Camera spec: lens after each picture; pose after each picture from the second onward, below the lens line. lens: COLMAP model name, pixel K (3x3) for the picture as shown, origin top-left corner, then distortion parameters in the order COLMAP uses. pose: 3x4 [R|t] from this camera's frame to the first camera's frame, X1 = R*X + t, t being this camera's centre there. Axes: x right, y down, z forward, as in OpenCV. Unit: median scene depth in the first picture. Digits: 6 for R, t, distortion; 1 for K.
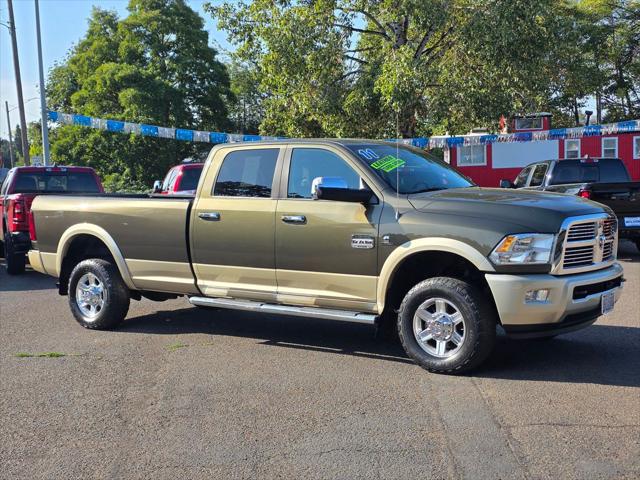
lens RADIAL K [[861.3, 0, 320.0], [0, 861.3, 240.0], [0, 0, 1]] dist [0.234749, -0.771855]
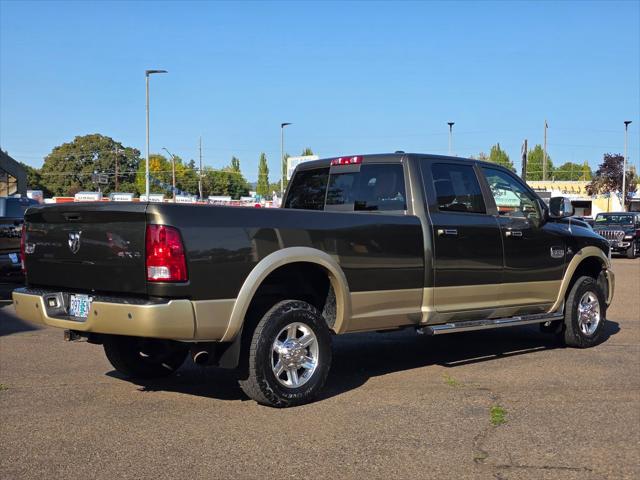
lens RADIAL K [[861.3, 0, 320.0], [0, 861.3, 240.0], [0, 0, 1]] dist [0.234749, -0.771855]
pose [[0.128135, 0.006258, 0.991737, -1.006951], [0.057545, 0.998248, -0.013734, -0.014901], [-0.990086, 0.058829, 0.127551, 0.977729]]
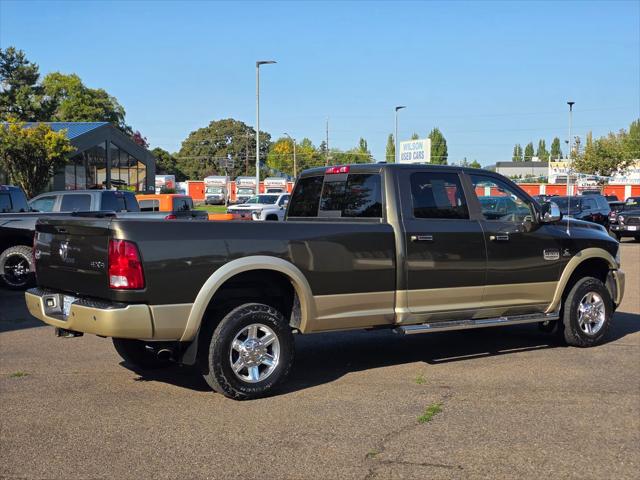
lens RADIAL K [[861.3, 0, 320.0], [0, 861.3, 240.0], [0, 0, 1]] dist [0.234749, -0.771855]
pose [[0.279368, -0.016448, 0.960043, -1.044170], [0.055376, 0.998465, 0.000992, -0.032452], [-0.958586, 0.052887, 0.279850, 0.807007]]
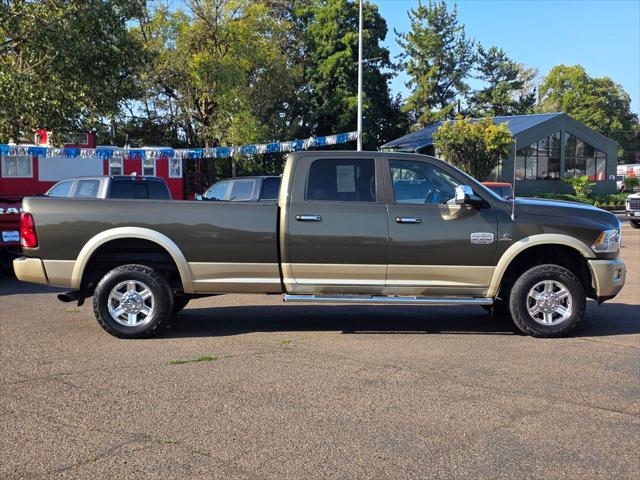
lens RADIAL K [[861.3, 0, 320.0], [0, 861.3, 240.0], [0, 0, 1]] dist [0.234749, -0.771855]
pose [[0.779326, -0.007988, 0.626567, -0.760061], [0.020372, 0.999713, -0.012593, 0.012587], [-0.626287, 0.022578, 0.779265, 0.149168]]
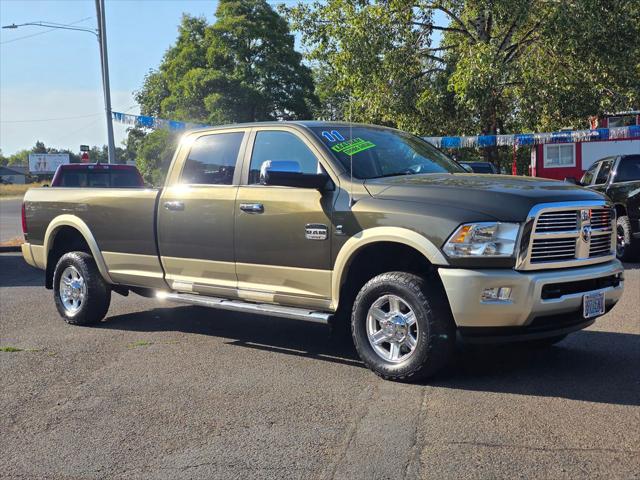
lens RADIAL K [[858.8, 0, 307.8], [0, 858.8, 239.5], [0, 0, 1]] dist [0.203767, -0.517692]
pose [[0.990940, 0.009874, -0.133939, 0.134478], [-0.010928, 0.999915, -0.007137, 0.013701], [0.133857, 0.008536, 0.990964, 0.091713]]
